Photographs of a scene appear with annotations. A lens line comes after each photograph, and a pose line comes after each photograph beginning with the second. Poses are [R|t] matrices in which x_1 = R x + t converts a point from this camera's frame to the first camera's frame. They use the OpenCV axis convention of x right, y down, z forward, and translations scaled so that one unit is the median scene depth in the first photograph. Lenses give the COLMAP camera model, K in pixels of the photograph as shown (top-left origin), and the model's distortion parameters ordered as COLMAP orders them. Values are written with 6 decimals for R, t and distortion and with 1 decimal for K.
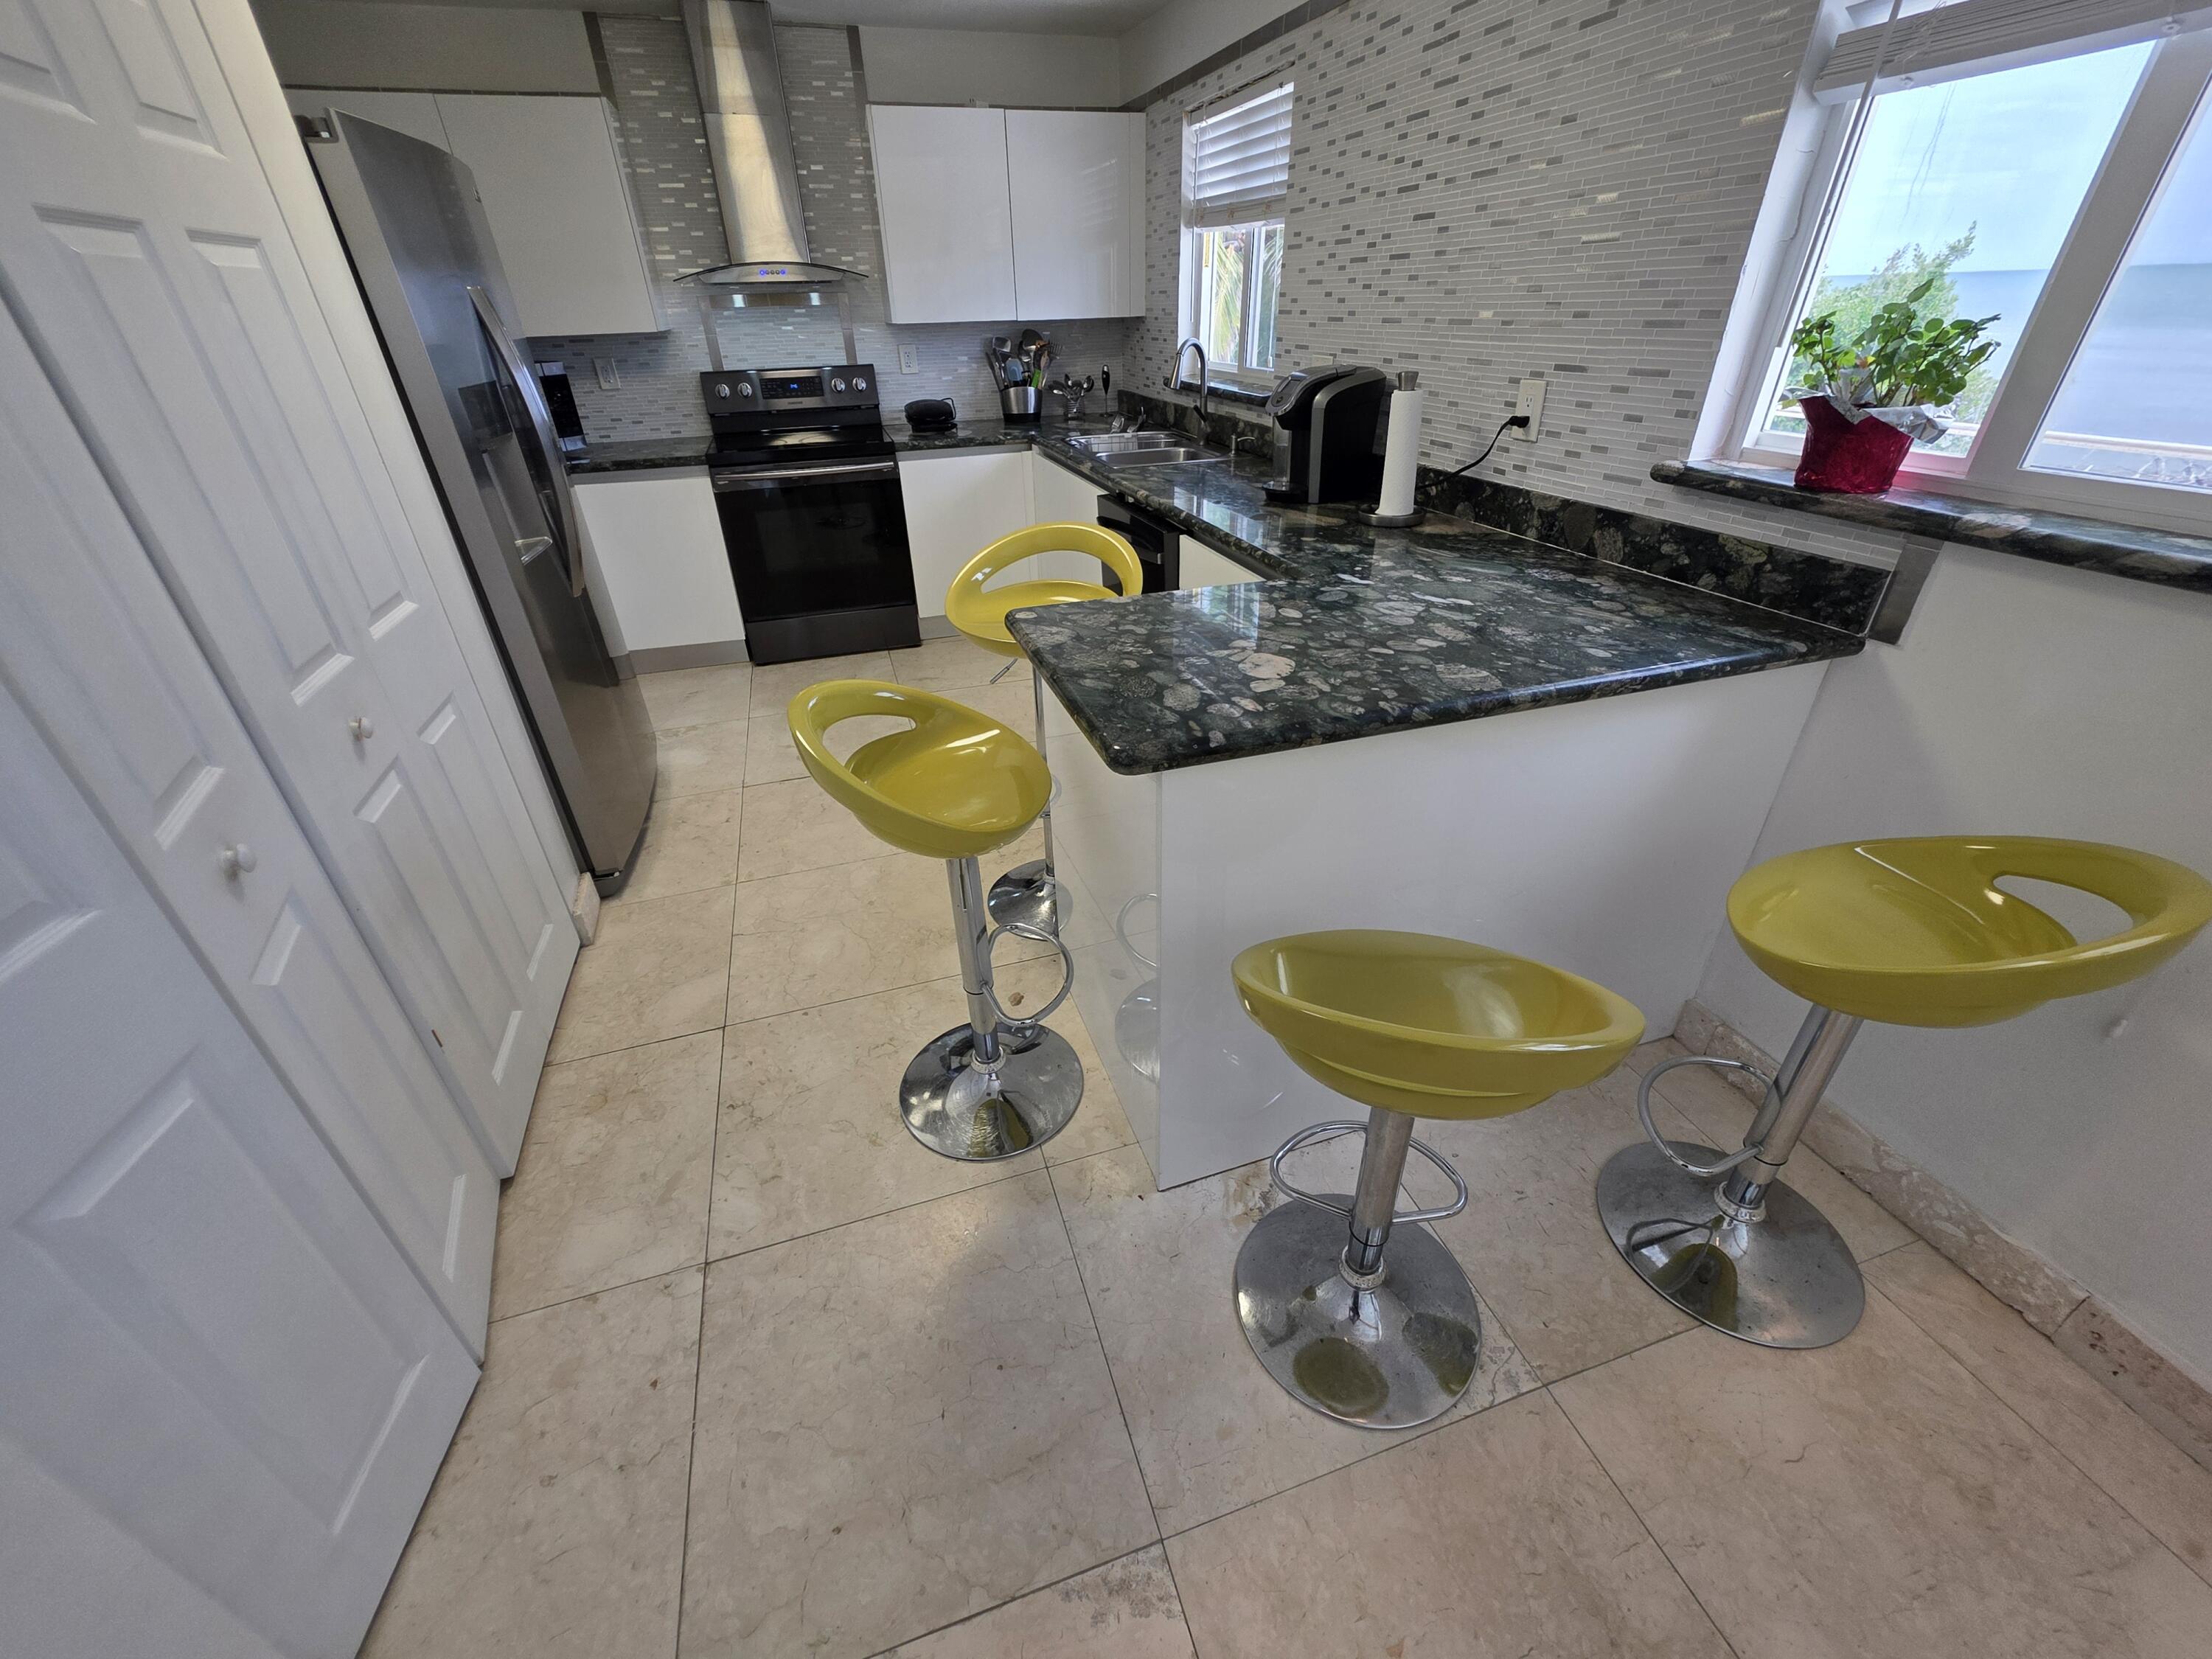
lens RADIAL K [[886.5, 0, 1101.2], [0, 886.5, 815.0], [0, 0, 1]] dist [0.001477, -0.000183]
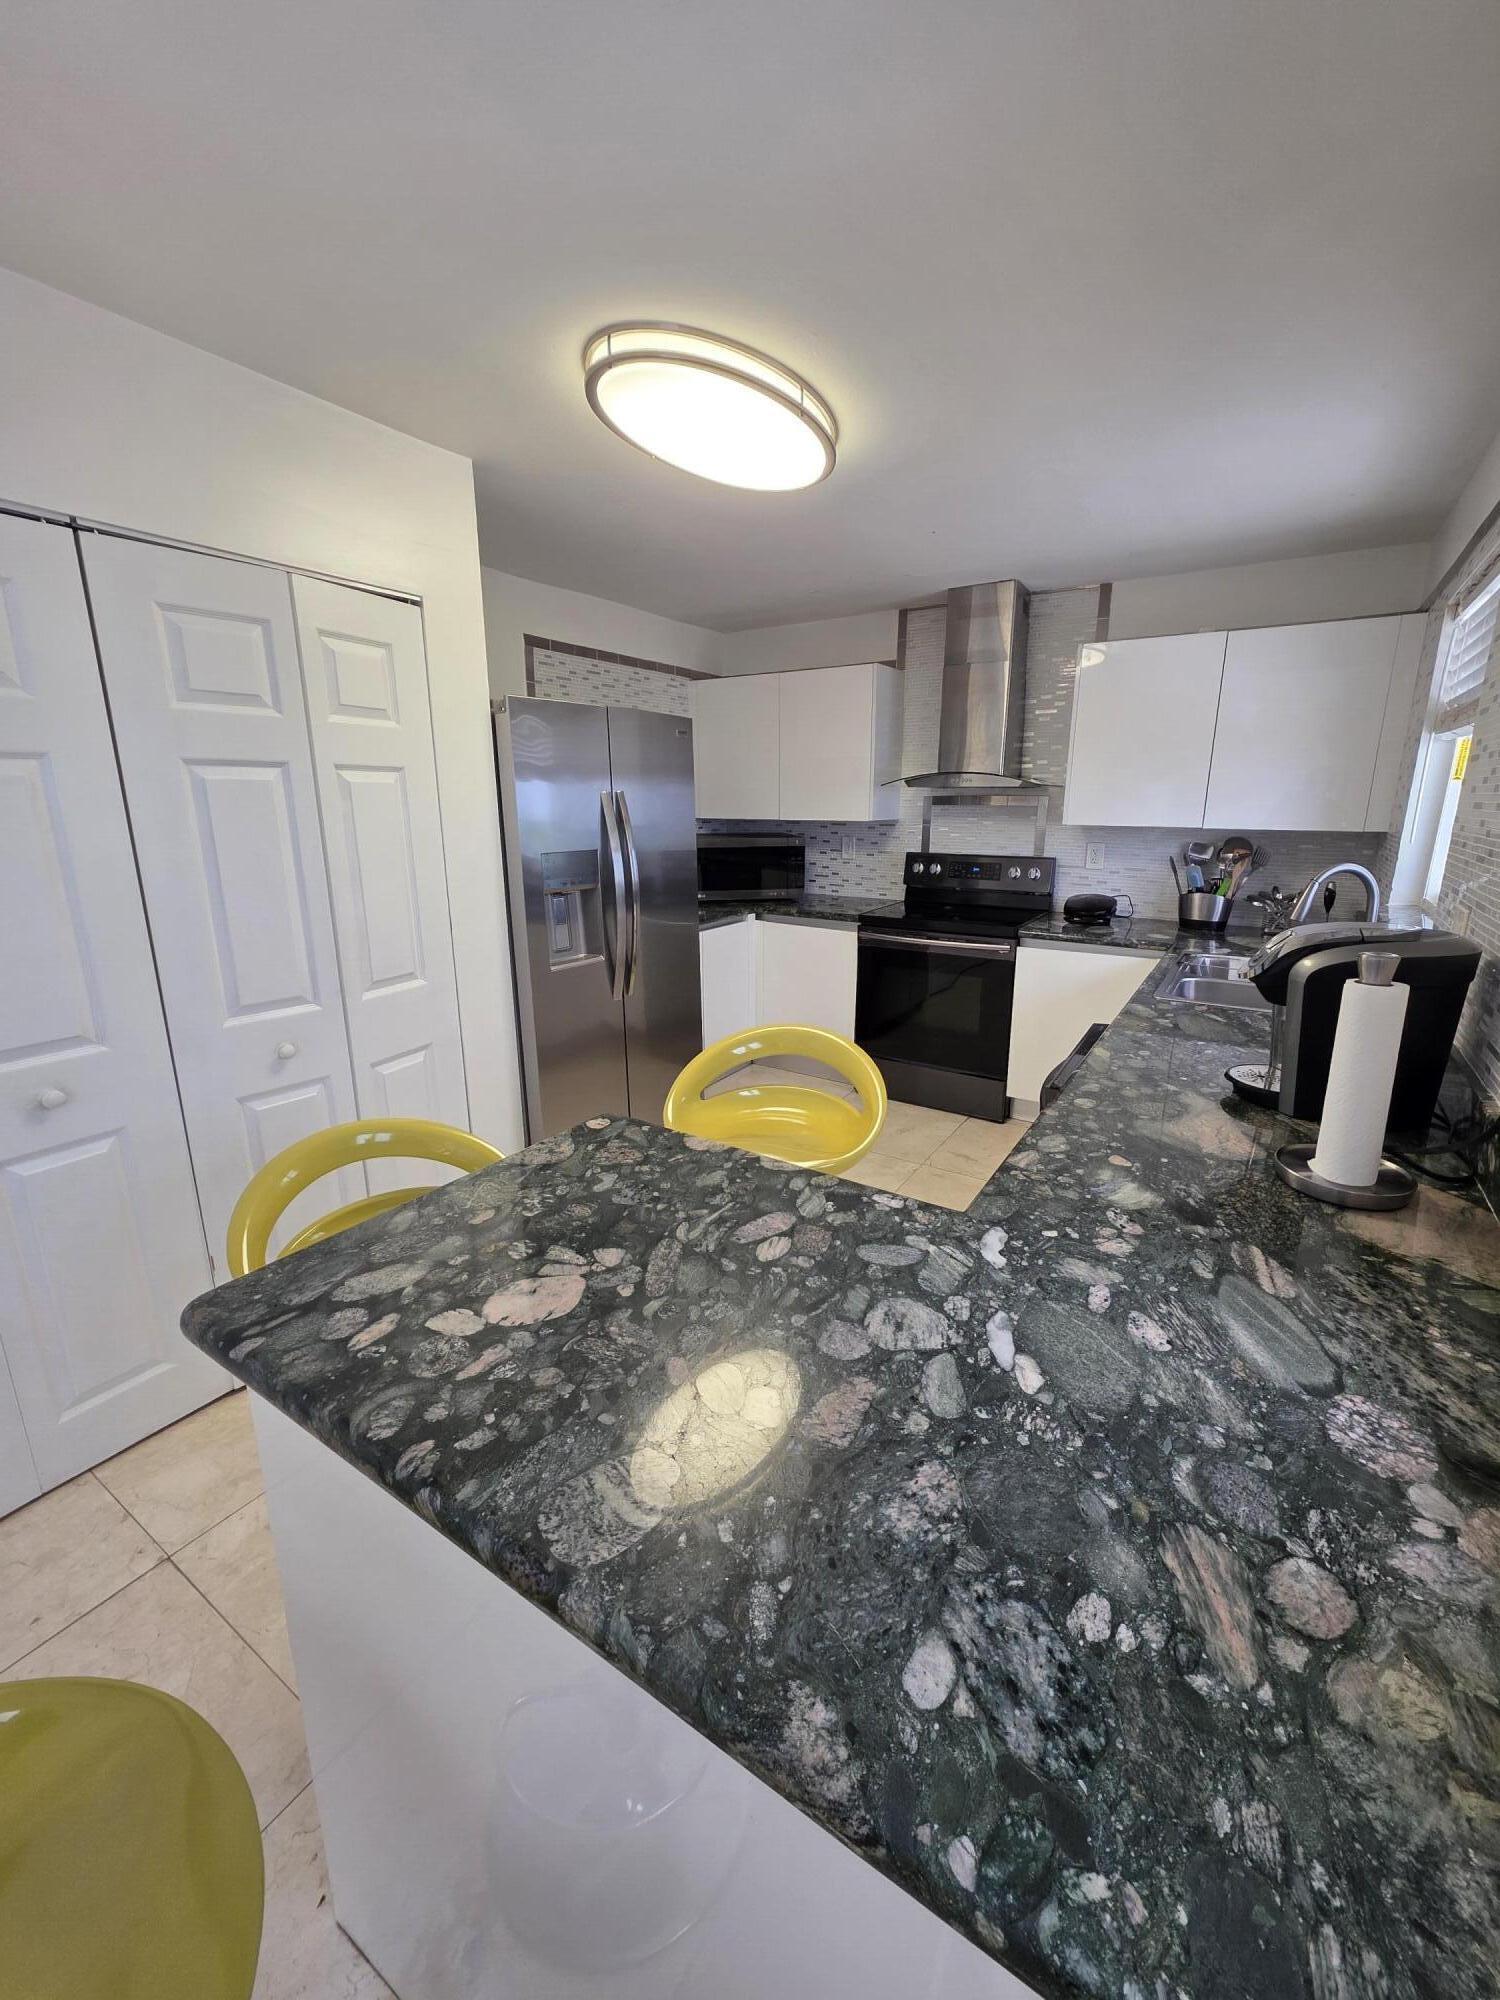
lens RADIAL K [[798.3, 0, 762.6], [0, 798.3, 991.2], [0, 0, 1]] dist [0.000590, 0.000167]
pose [[0.643204, 0.205757, -0.737532, 0.567030], [-0.401934, 0.910570, -0.096497, -0.316572], [0.651719, 0.358506, 0.668383, 0.474364]]
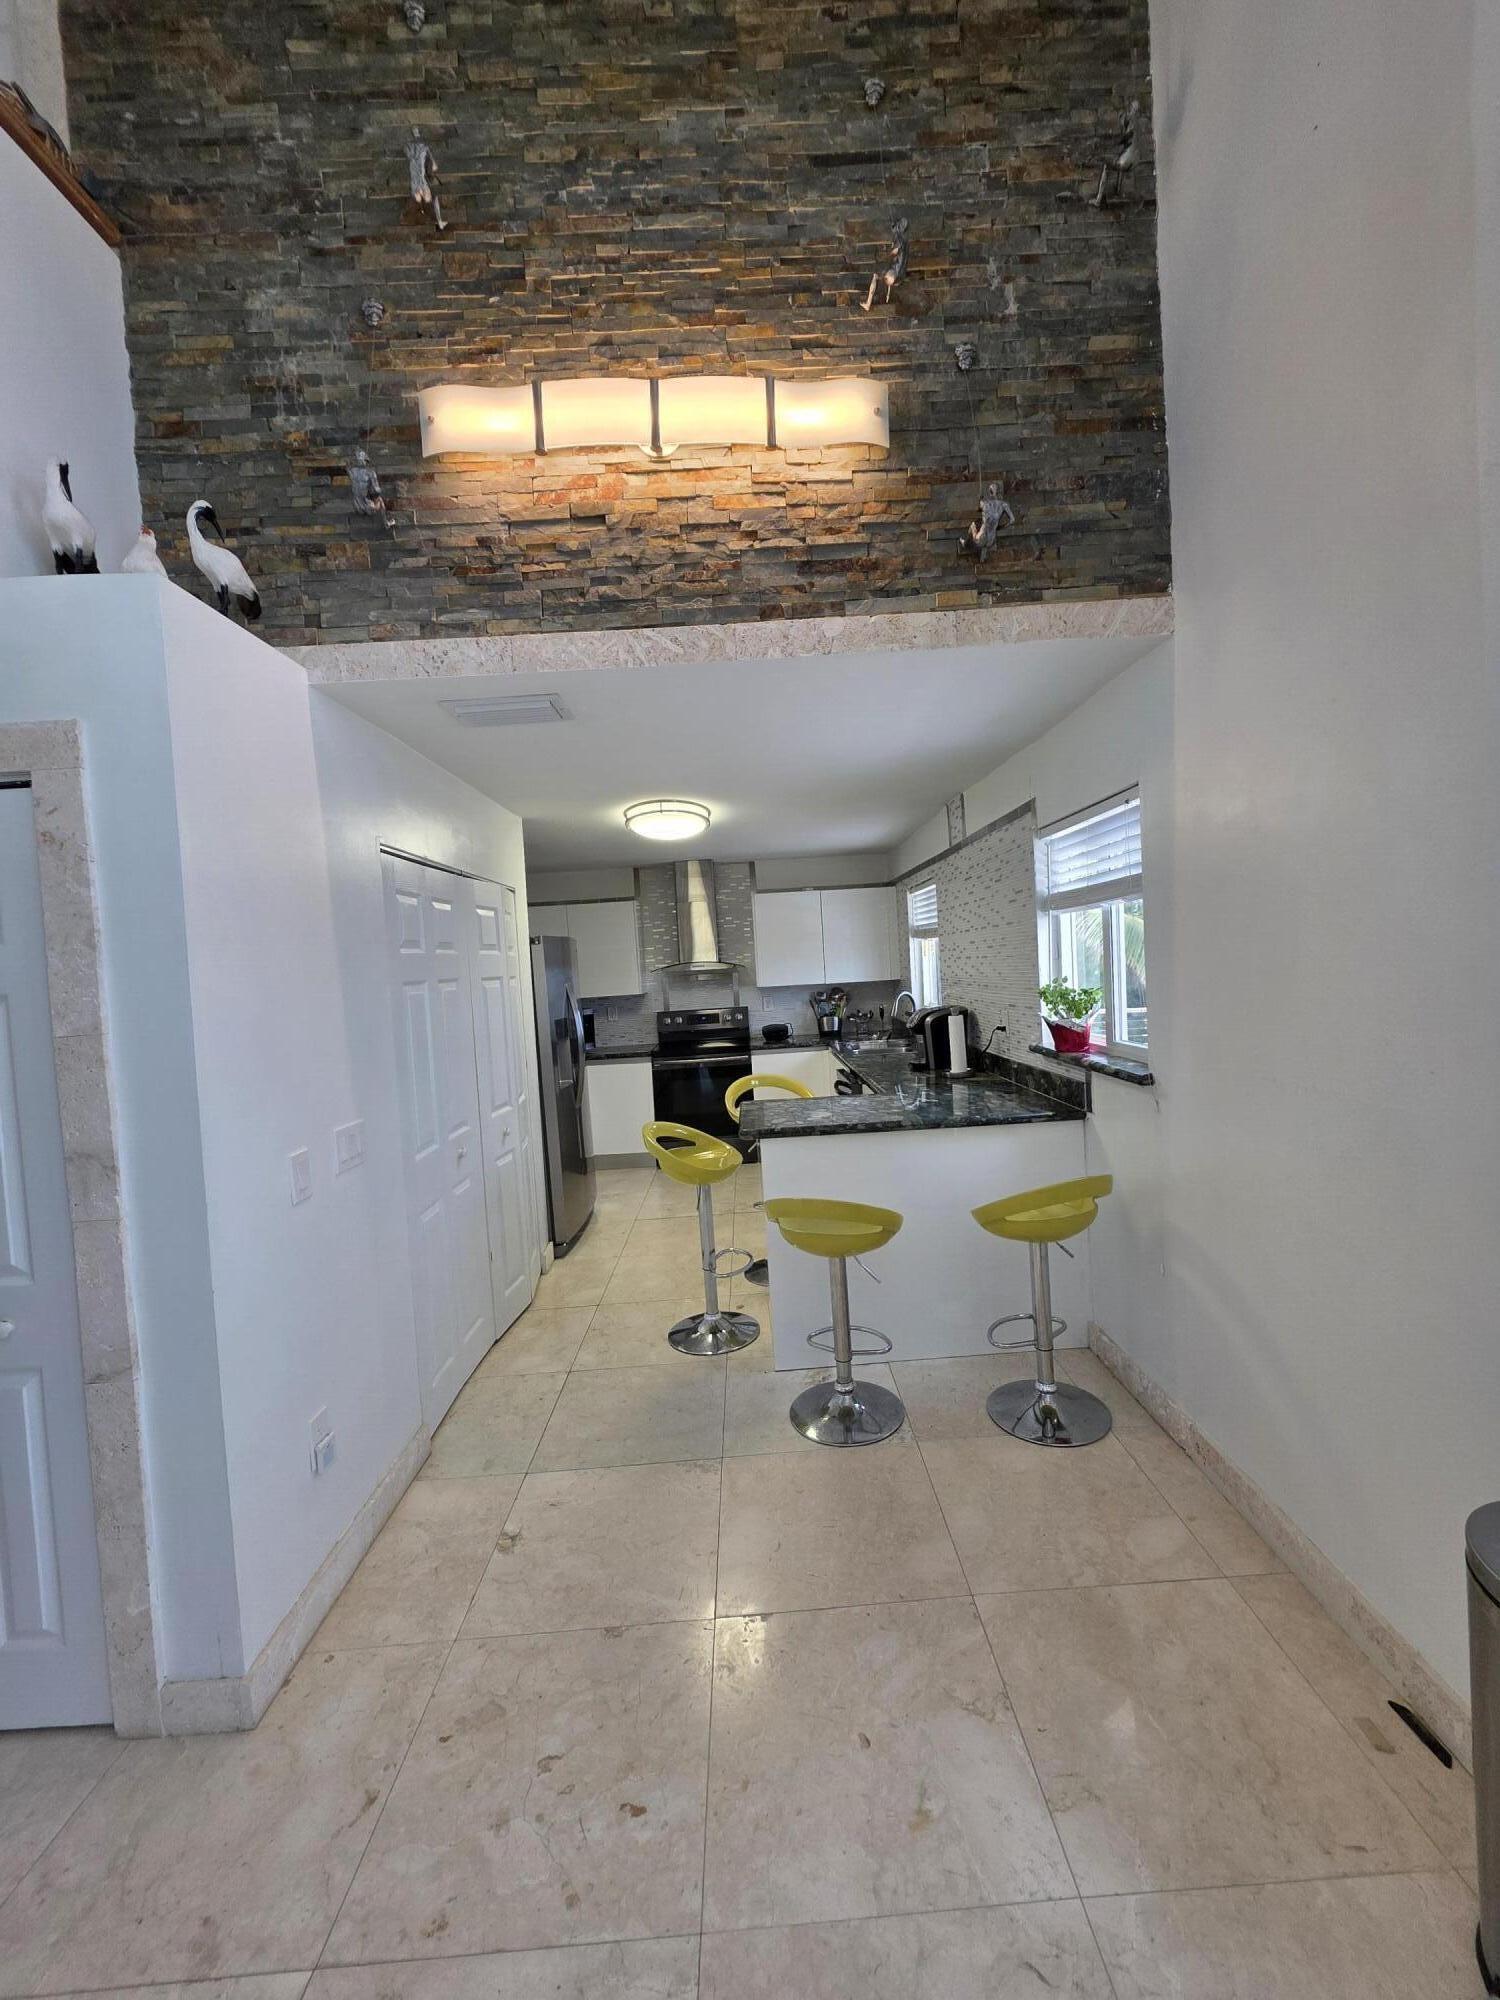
lens RADIAL K [[801.6, 0, 764.4], [0, 801.6, 992.0], [0, 0, 1]] dist [0.001477, -0.000183]
pose [[0.960230, -0.022314, -0.278317, 0.528383], [-0.109122, 0.887529, -0.447643, 0.438142], [0.257003, 0.460211, 0.849797, -0.894901]]
